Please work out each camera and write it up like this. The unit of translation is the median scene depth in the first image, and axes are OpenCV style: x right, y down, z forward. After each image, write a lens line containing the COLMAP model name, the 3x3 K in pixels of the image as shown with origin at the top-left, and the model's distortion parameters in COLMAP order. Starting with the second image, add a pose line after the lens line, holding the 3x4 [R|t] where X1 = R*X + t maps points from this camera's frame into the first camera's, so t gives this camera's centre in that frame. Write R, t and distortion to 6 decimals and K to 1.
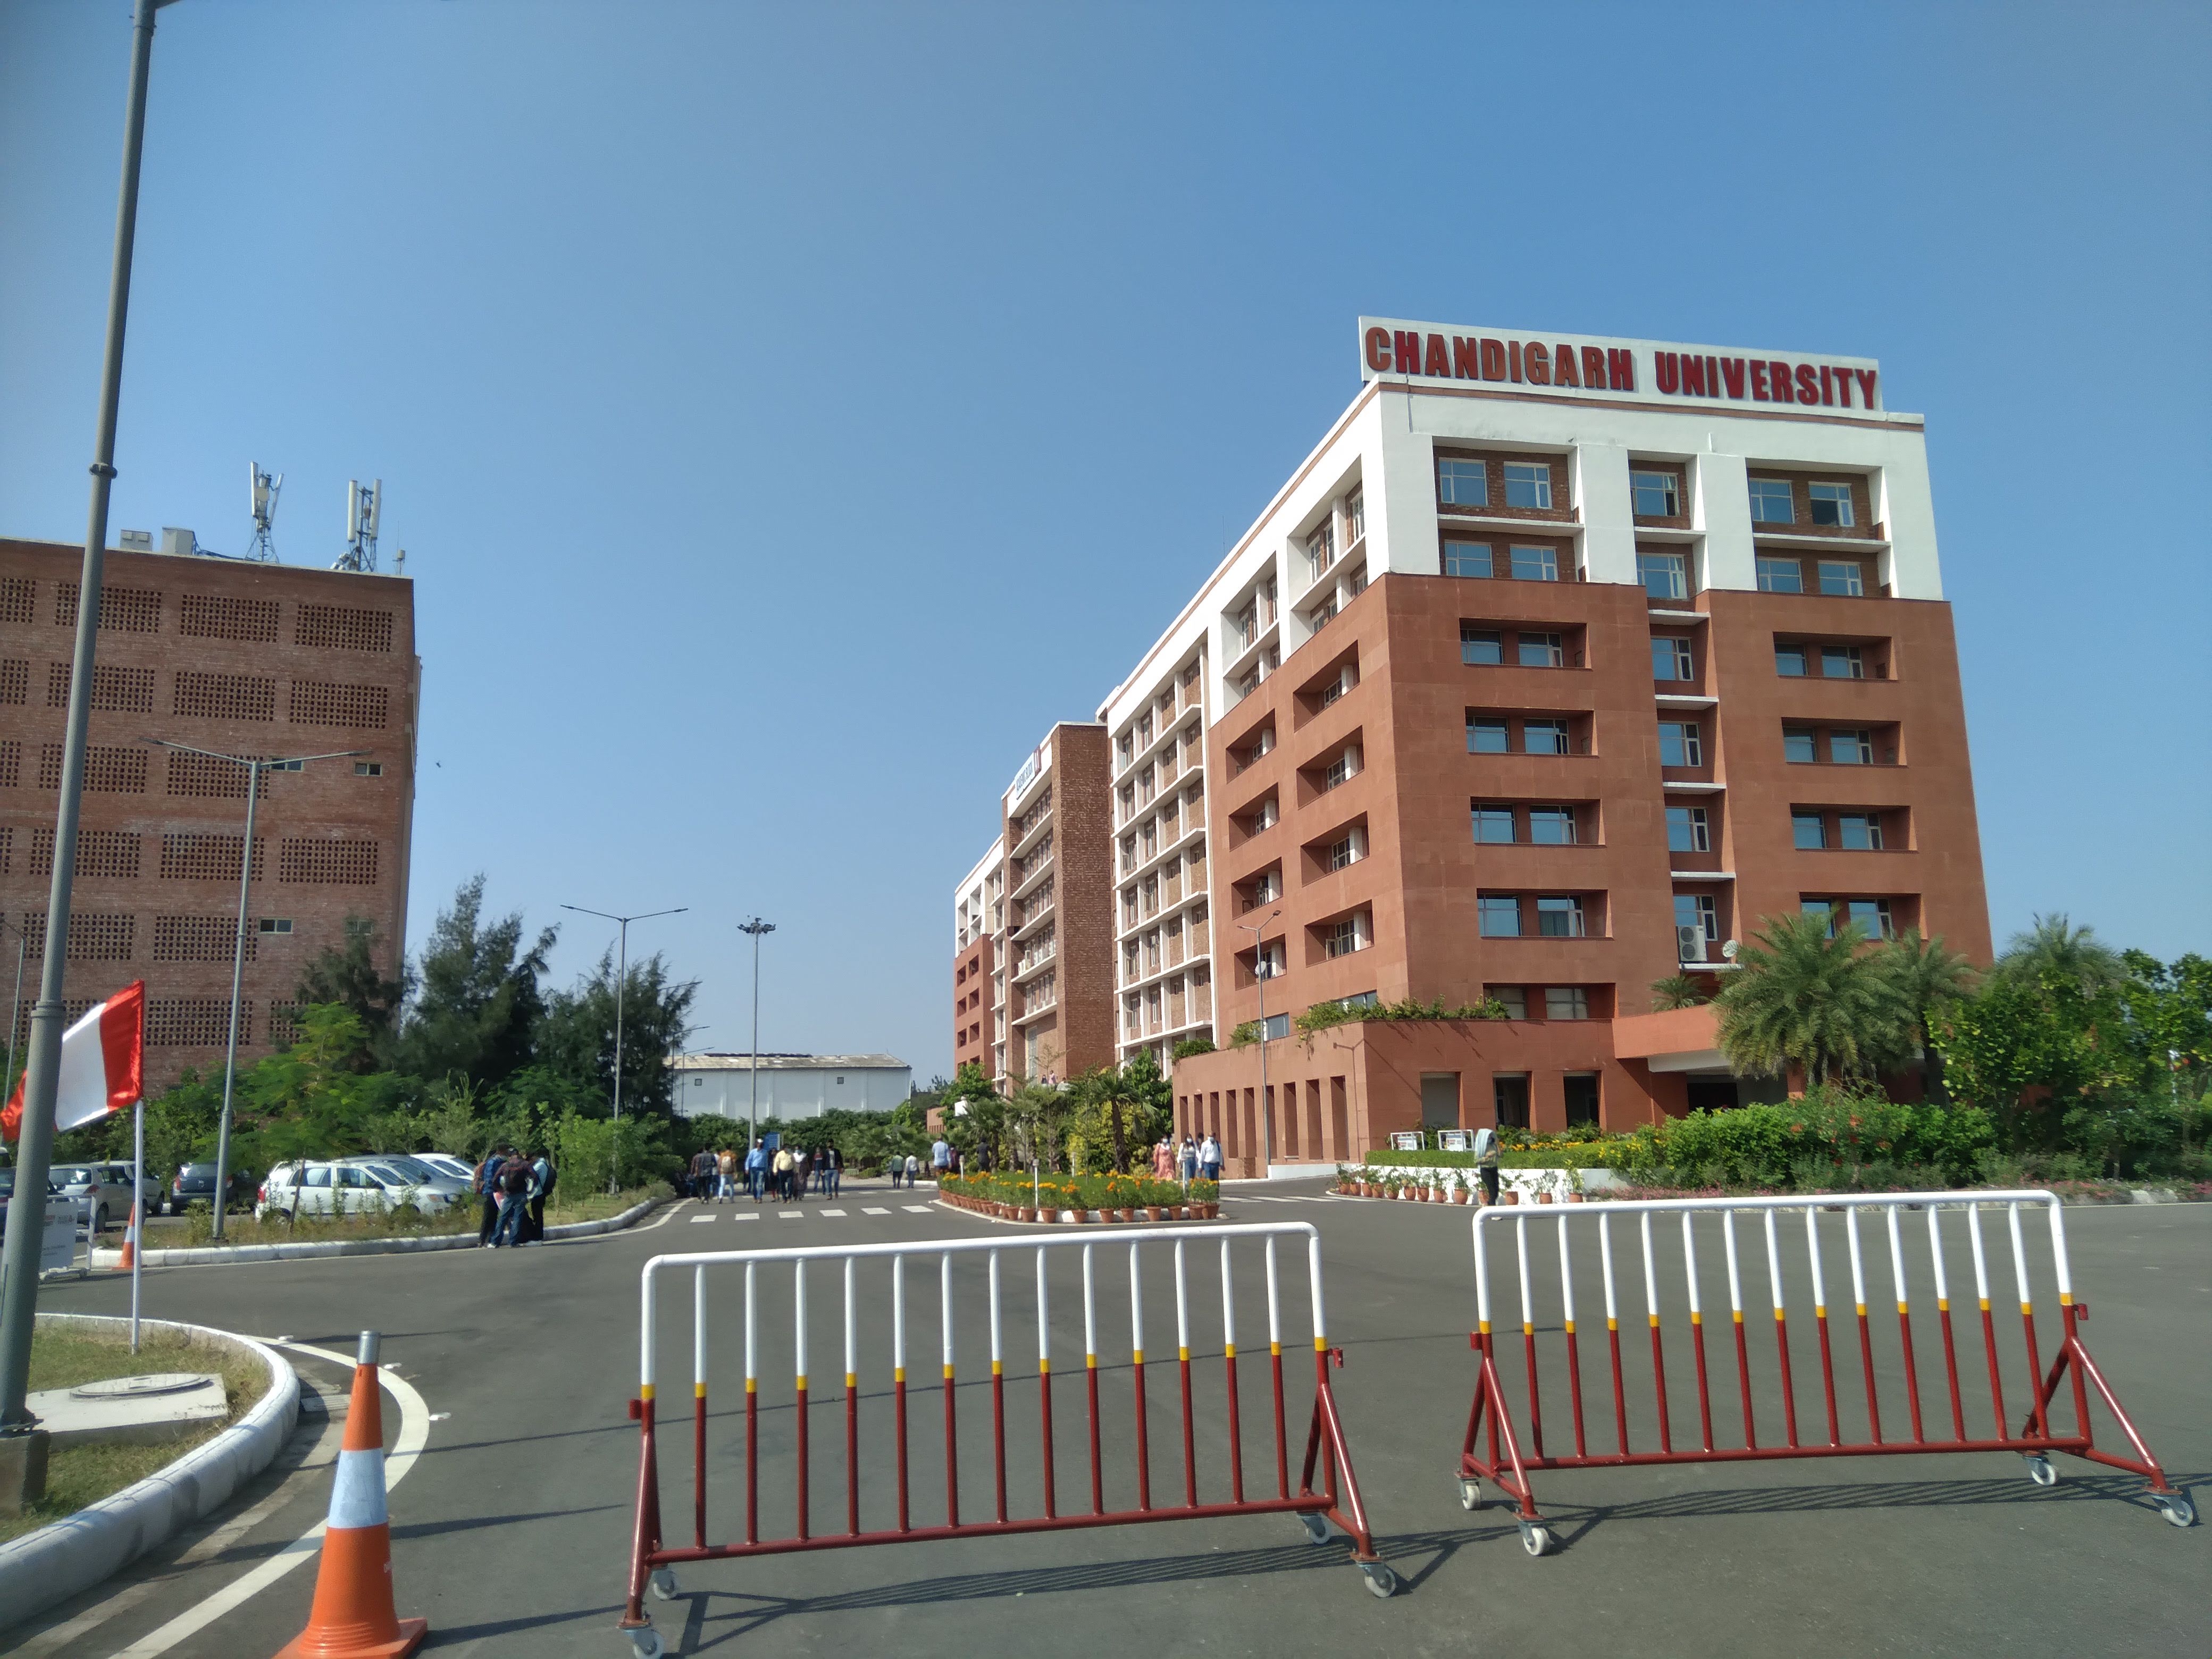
lens RADIAL K [[1603.3, 0, 1097.0], [0, 1603.3, 826.8], [0, 0, 1]] dist [-0.021081, -0.007363]
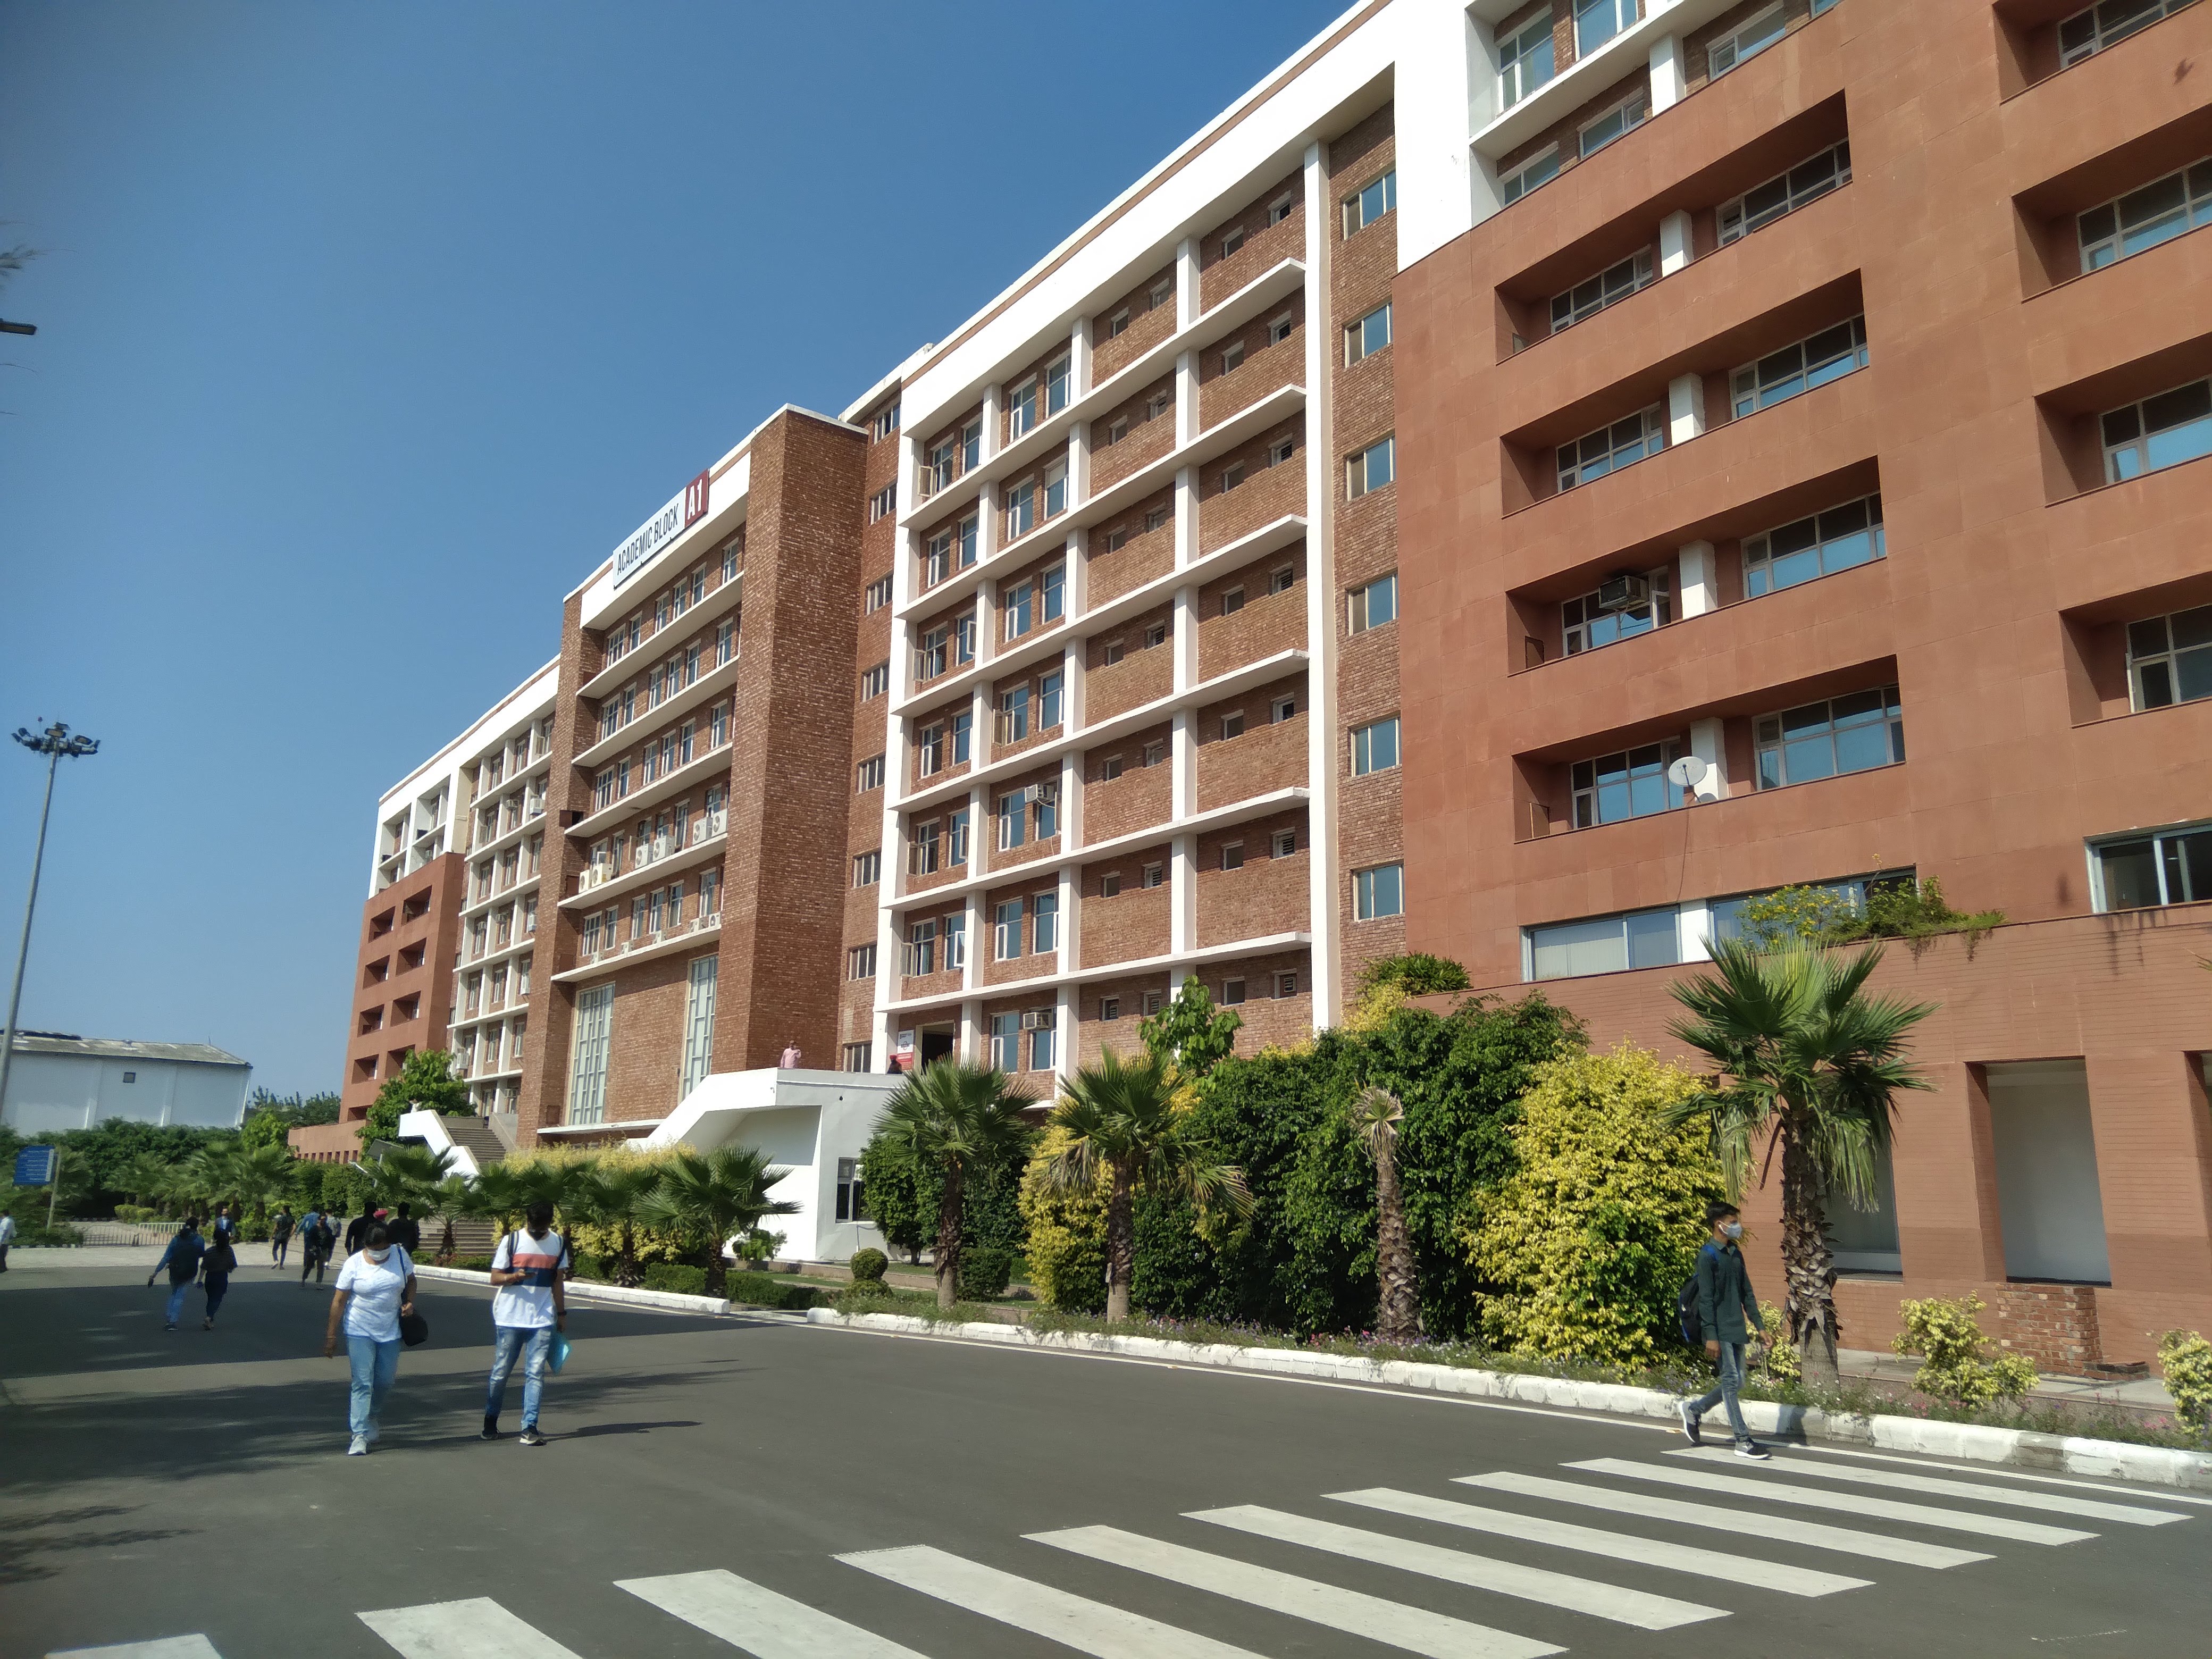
lens RADIAL K [[1603.3, 0, 1108.2], [0, 1603.3, 847.7], [0, 0, 1]] dist [-0.021081, -0.007363]
pose [[0.911092, 0.129808, 0.391231, -0.193571], [-0.119512, 0.991539, -0.050669, 0.158021], [-0.394498, -0.000593, 0.918896, 0.776354]]
